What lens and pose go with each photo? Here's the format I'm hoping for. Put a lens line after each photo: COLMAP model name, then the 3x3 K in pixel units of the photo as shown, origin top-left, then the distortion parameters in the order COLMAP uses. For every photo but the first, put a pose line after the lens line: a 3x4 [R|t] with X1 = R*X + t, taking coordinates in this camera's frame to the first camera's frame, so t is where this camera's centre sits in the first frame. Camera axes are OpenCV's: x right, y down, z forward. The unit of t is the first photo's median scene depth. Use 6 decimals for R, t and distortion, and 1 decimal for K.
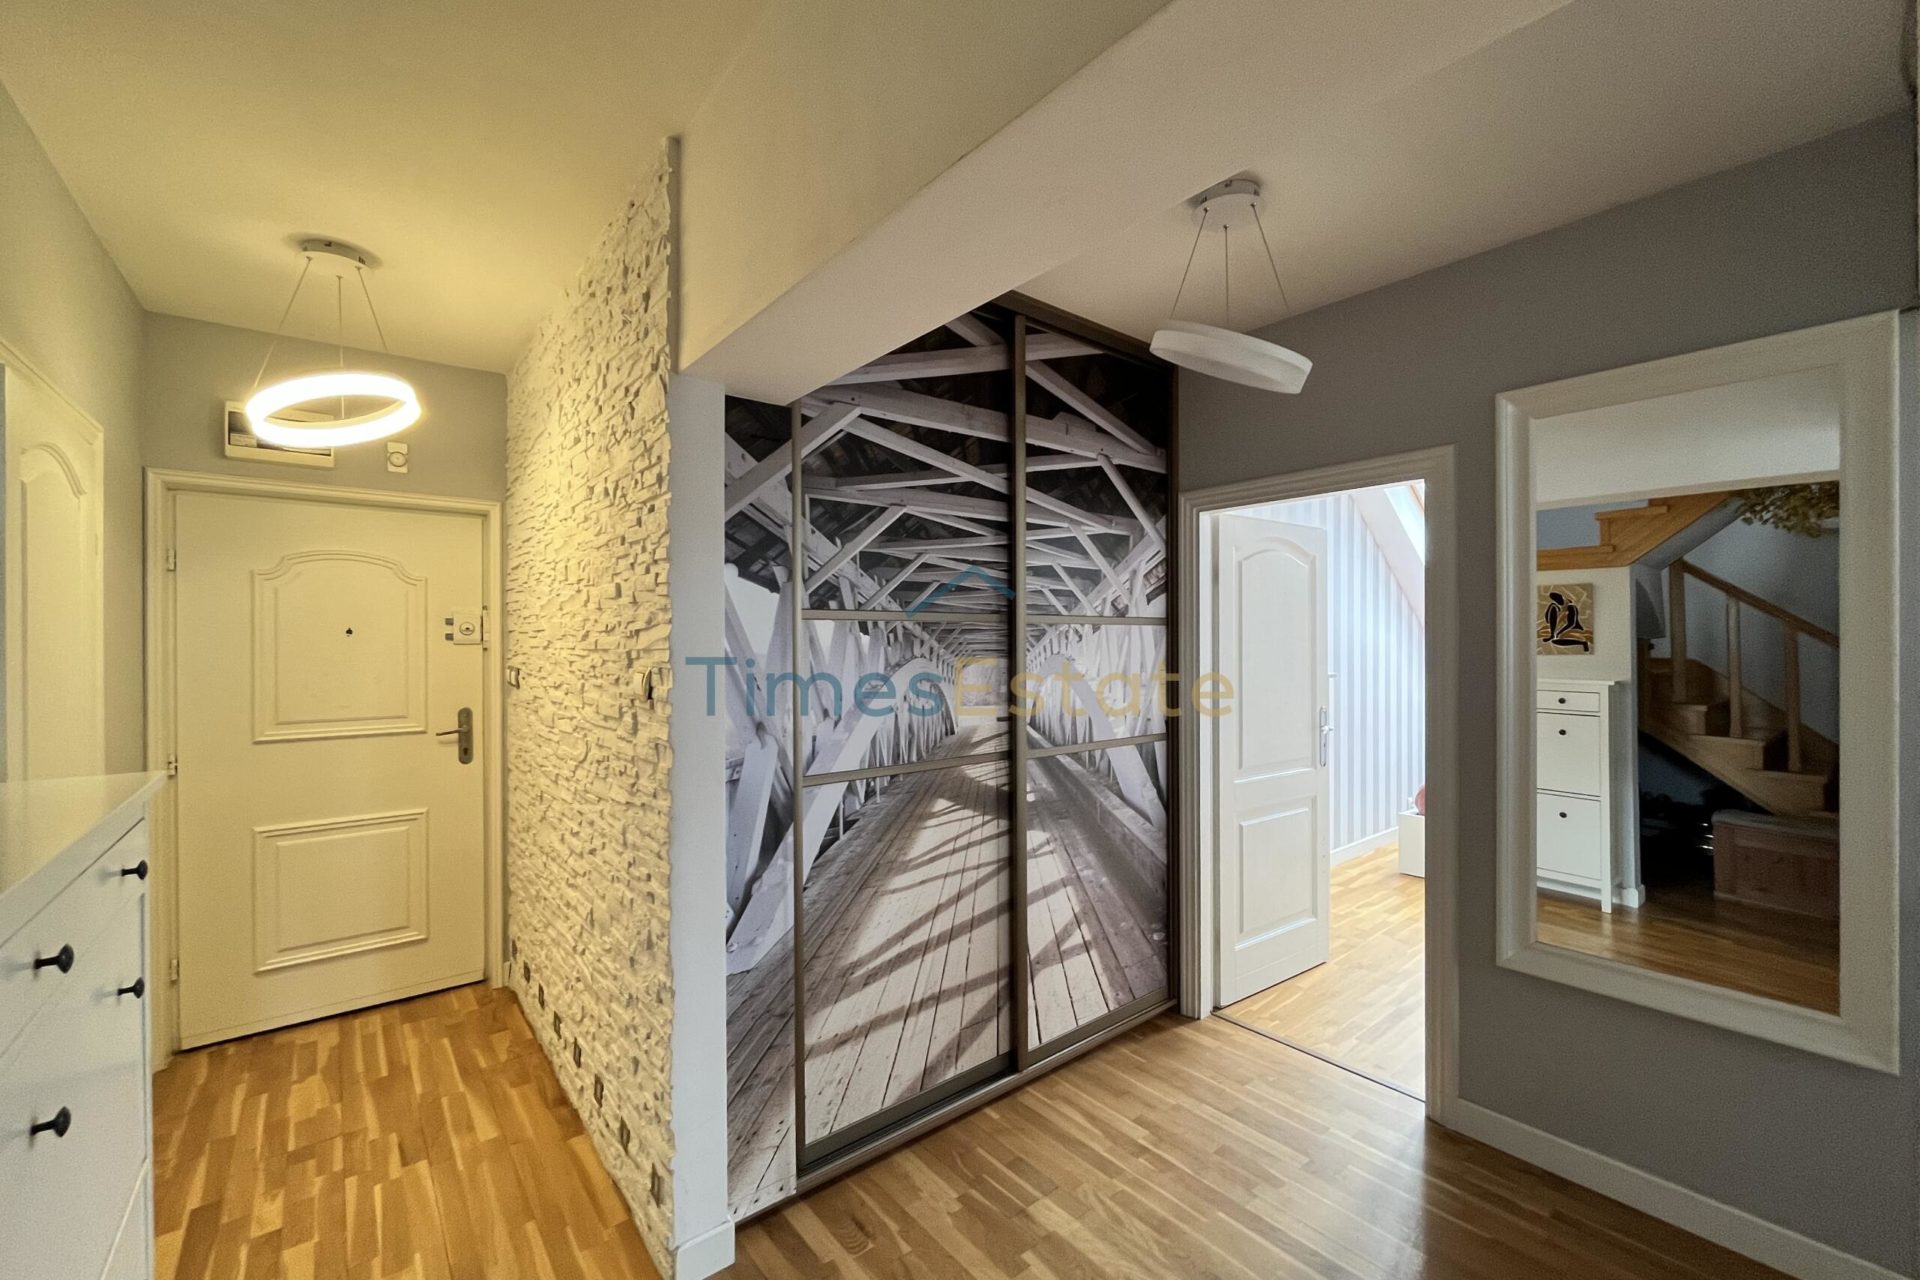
lens RADIAL K [[778.6, 0, 954.9], [0, 778.6, 640.8], [0, 0, 1]] dist [-0.001415, -0.000202]
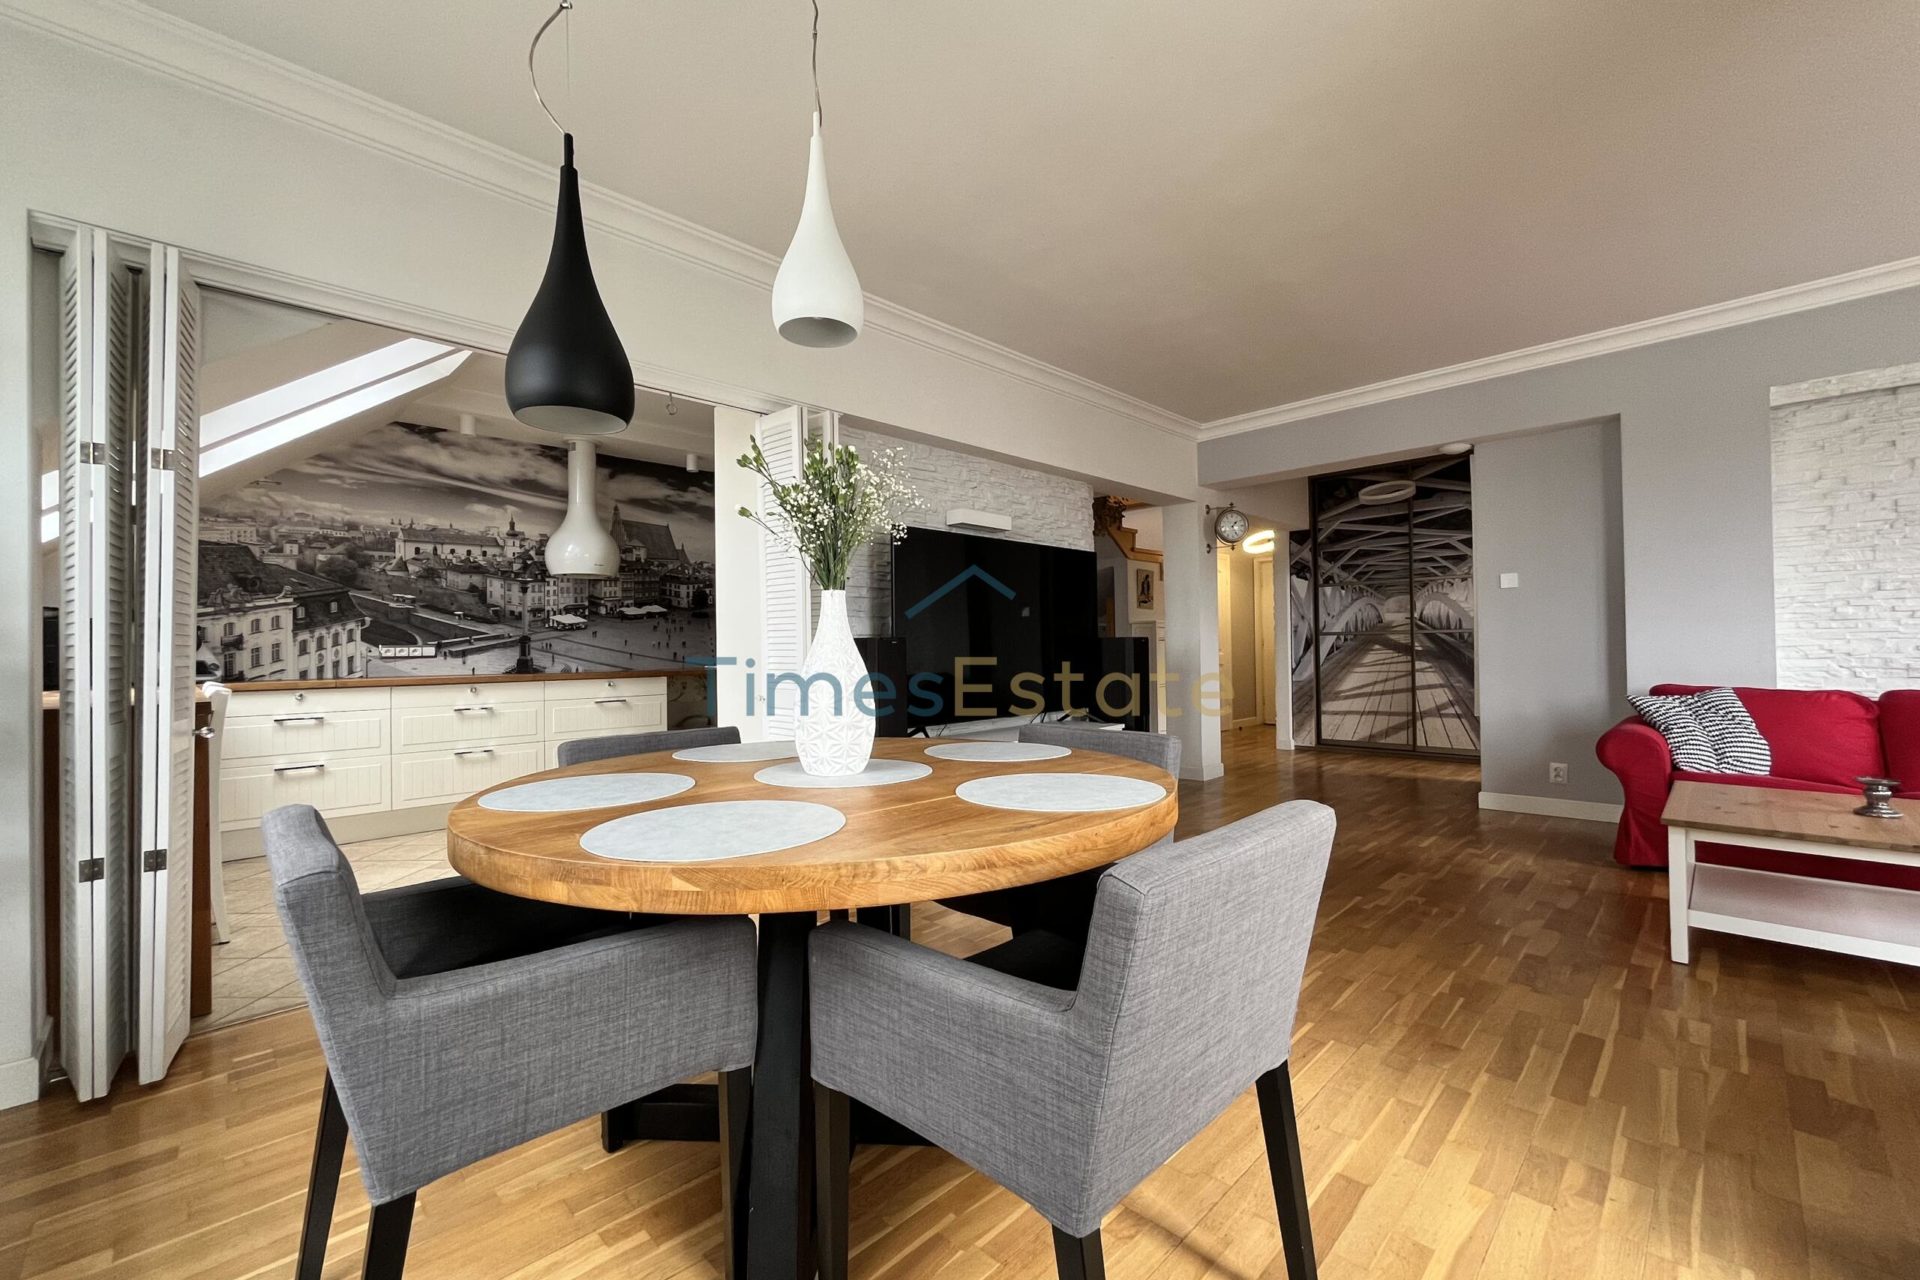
lens RADIAL K [[776.7, 0, 955.6], [0, 776.7, 640.9], [0, 0, 1]] dist [-0.002846, -0.000400]
pose [[0.101841, -0.006902, -0.994777, 2.576167], [0.014287, 0.999883, -0.005475, 0.173463], [0.994698, -0.013655, 0.101928, -0.816387]]
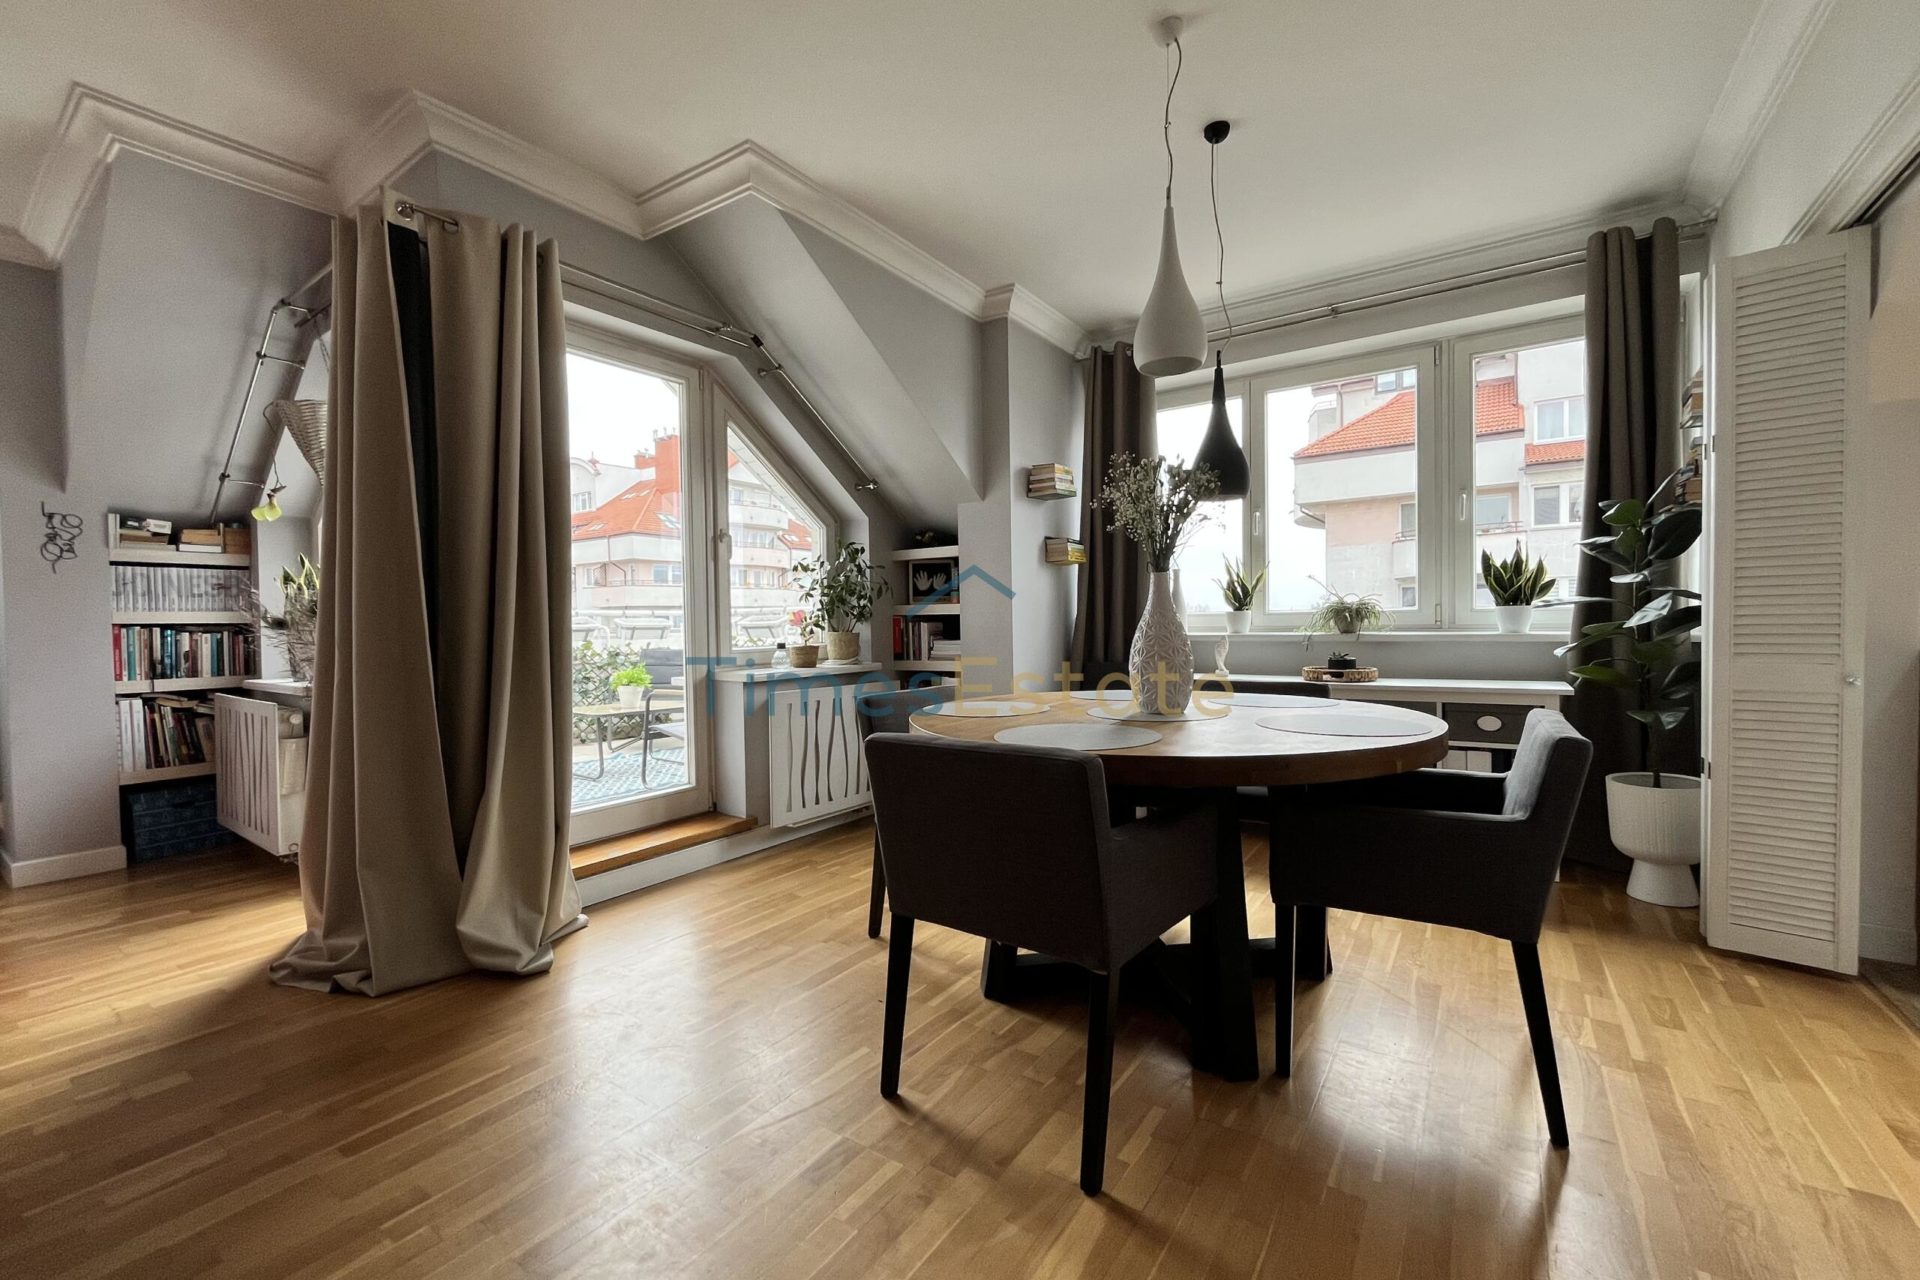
lens RADIAL K [[776.7, 0, 955.6], [0, 776.7, 640.9], [0, 0, 1]] dist [-0.002846, -0.000400]
pose [[-0.278328, -0.014572, 0.960376, 1.151698], [0.017552, 0.999641, 0.020254, 0.179430], [-0.960326, 0.022494, -0.277972, -0.397545]]
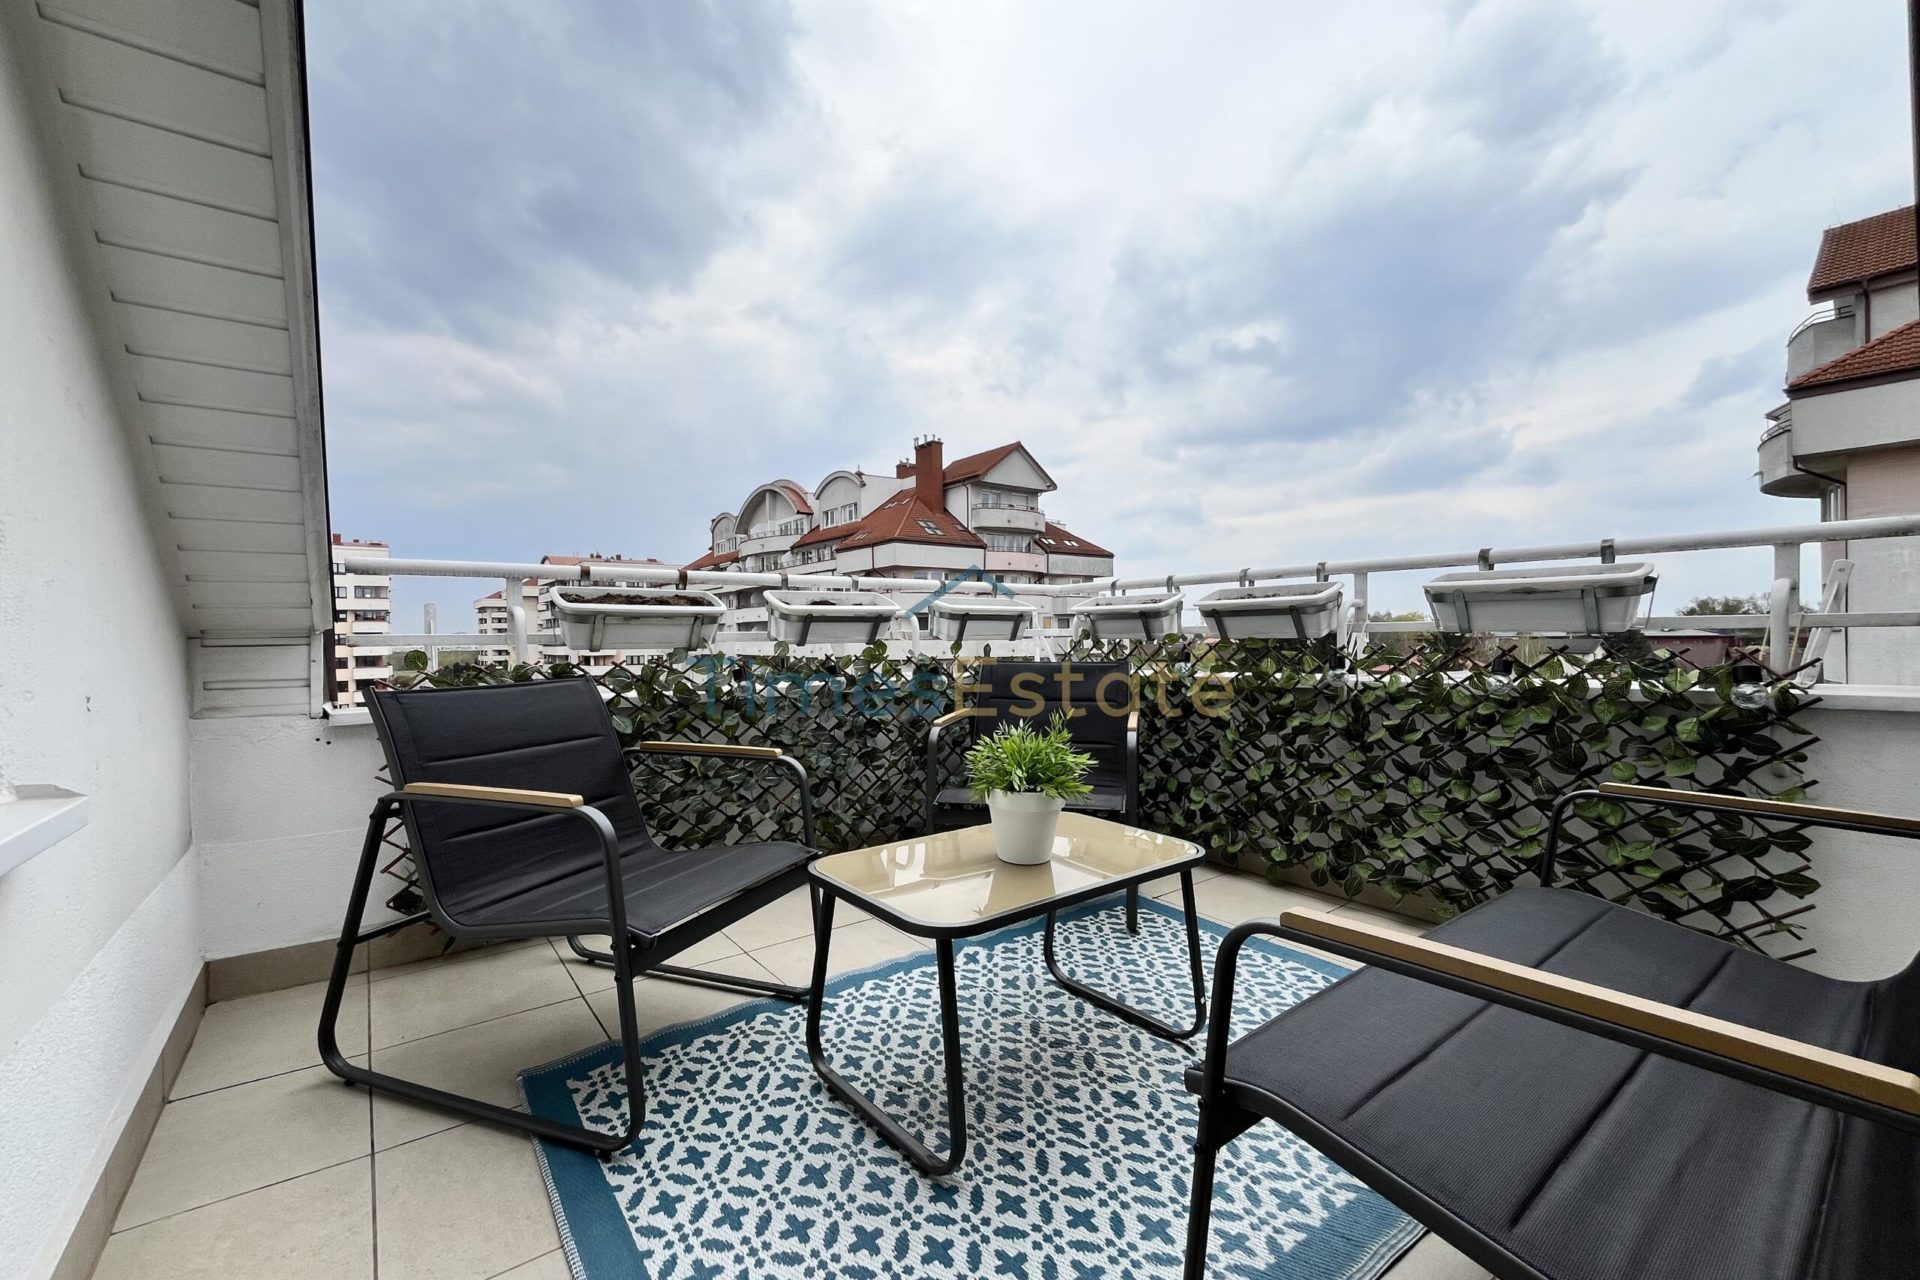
lens RADIAL K [[778.6, 0, 954.9], [0, 778.6, 640.8], [0, 0, 1]] dist [-0.001415, -0.000202]
pose [[0.028724, -0.004987, 0.999575, 2.675655], [0.012883, 0.999906, 0.004619, 0.203102], [-0.999504, 0.012745, 0.028786, -0.115498]]
